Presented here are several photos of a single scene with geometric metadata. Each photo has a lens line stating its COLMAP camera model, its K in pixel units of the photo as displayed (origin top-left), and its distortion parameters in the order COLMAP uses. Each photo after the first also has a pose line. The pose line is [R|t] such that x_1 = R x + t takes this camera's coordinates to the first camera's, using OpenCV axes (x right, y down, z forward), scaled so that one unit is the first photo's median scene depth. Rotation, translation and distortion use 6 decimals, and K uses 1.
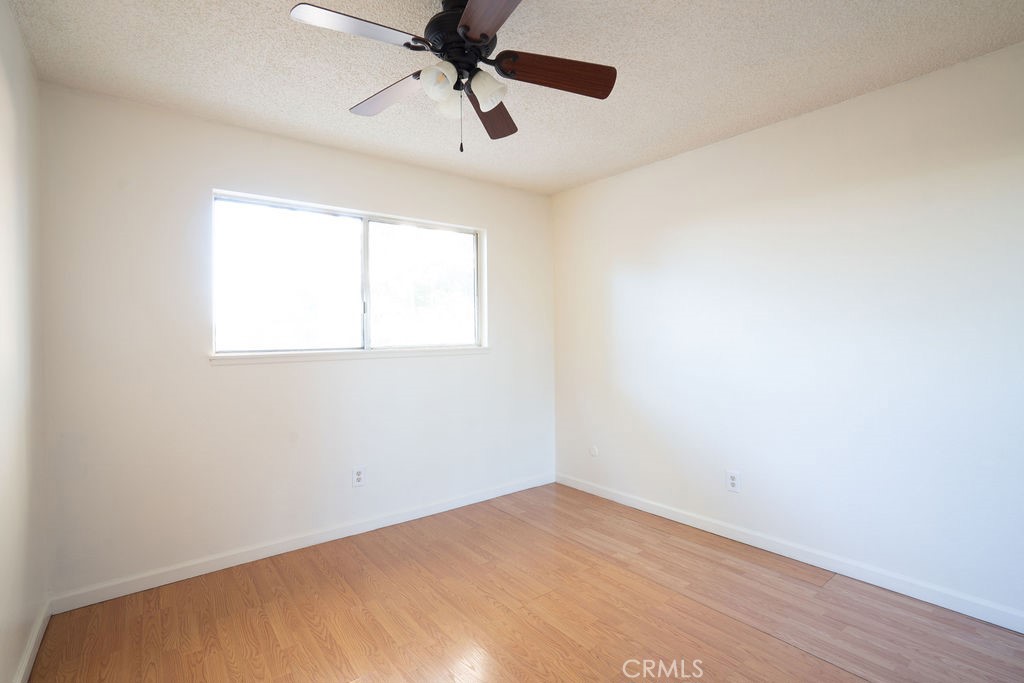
lens RADIAL K [[480.8, 0, 519.5], [0, 480.8, 340.1], [0, 0, 1]] dist [-0.060150, 0.022991]
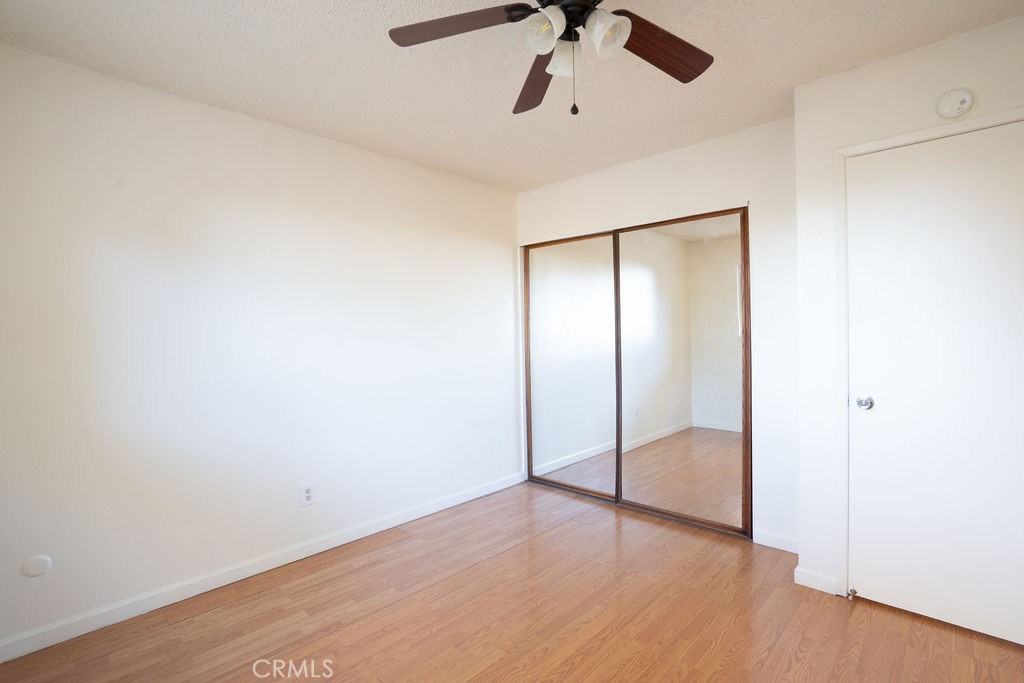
lens RADIAL K [[480.8, 0, 519.5], [0, 480.8, 340.1], [0, 0, 1]] dist [-0.060150, 0.022991]
pose [[-0.150735, -0.004299, 0.988565, -0.609714], [0.022941, 0.999706, 0.007846, -0.008073], [-0.988308, 0.023861, -0.150592, 0.803557]]
